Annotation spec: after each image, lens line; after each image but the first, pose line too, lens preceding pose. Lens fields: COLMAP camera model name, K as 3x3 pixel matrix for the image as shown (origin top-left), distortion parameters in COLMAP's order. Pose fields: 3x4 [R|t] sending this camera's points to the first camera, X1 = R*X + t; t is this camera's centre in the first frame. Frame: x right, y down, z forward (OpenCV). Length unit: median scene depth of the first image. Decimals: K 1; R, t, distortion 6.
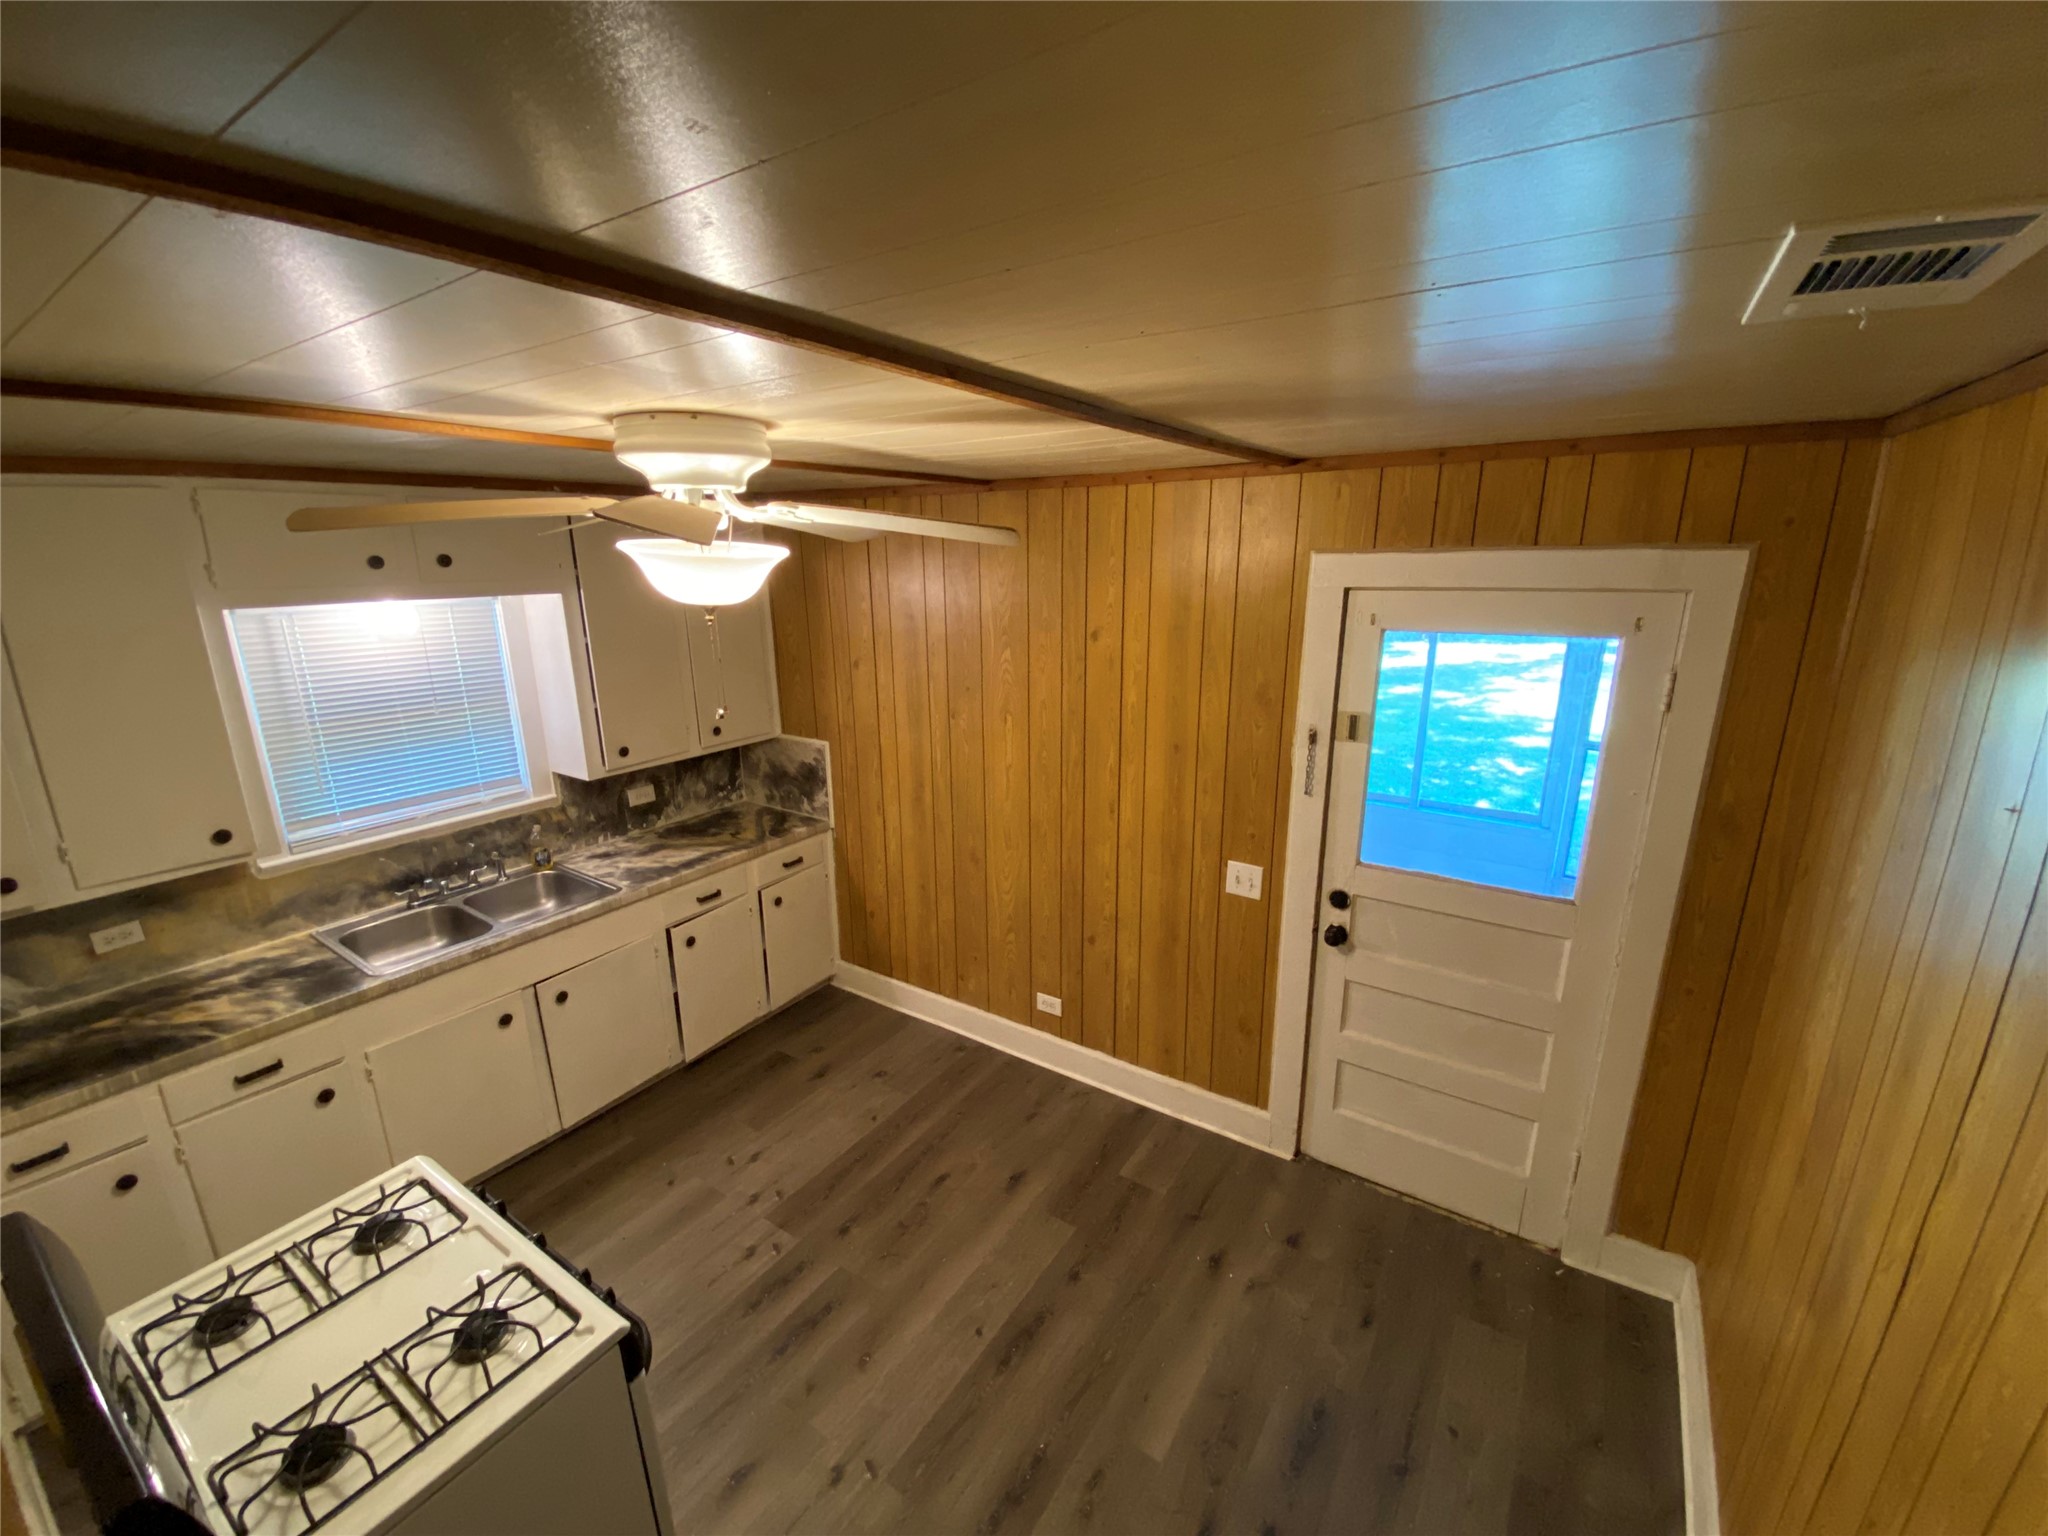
lens RADIAL K [[823.4, 0, 1024.0], [0, 823.4, 768.0], [0, 0, 1]] dist [0.002058, -0.017277]
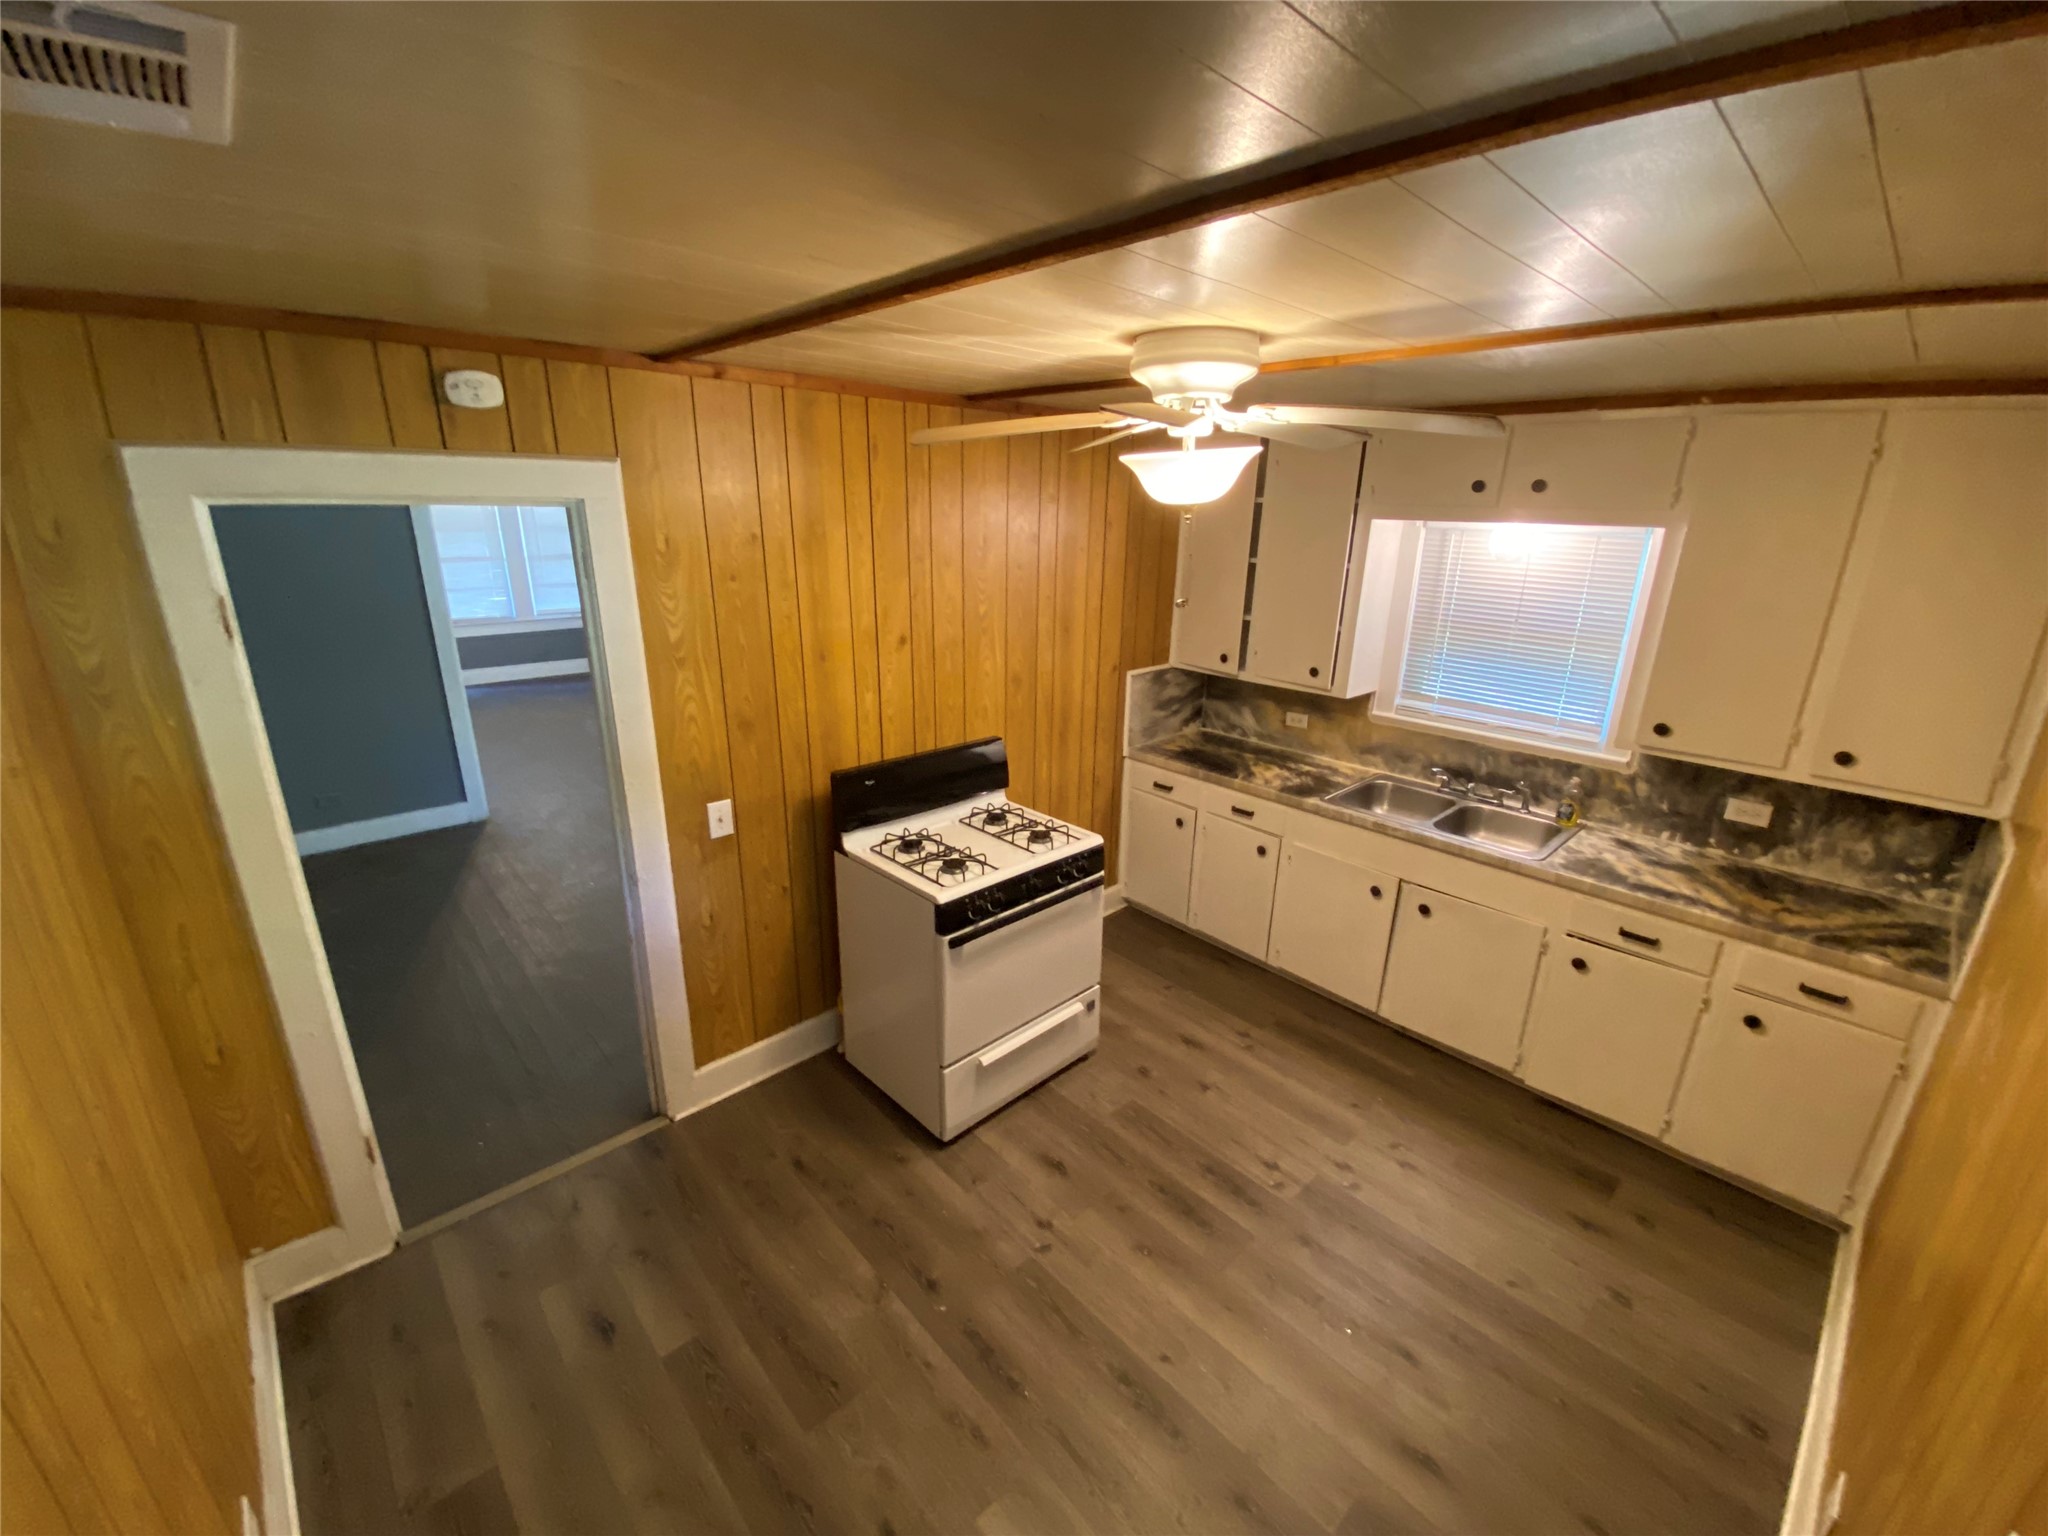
lens RADIAL K [[847.6, 0, 1042.1], [0, 847.6, 773.7], [0, 0, 1]] dist [0.031998, -0.030459]
pose [[-0.234842, 0.293740, -0.926588, 0.501387], [-0.263272, 0.898396, 0.351529, -0.129688], [0.935701, 0.326498, -0.133648, 0.619810]]
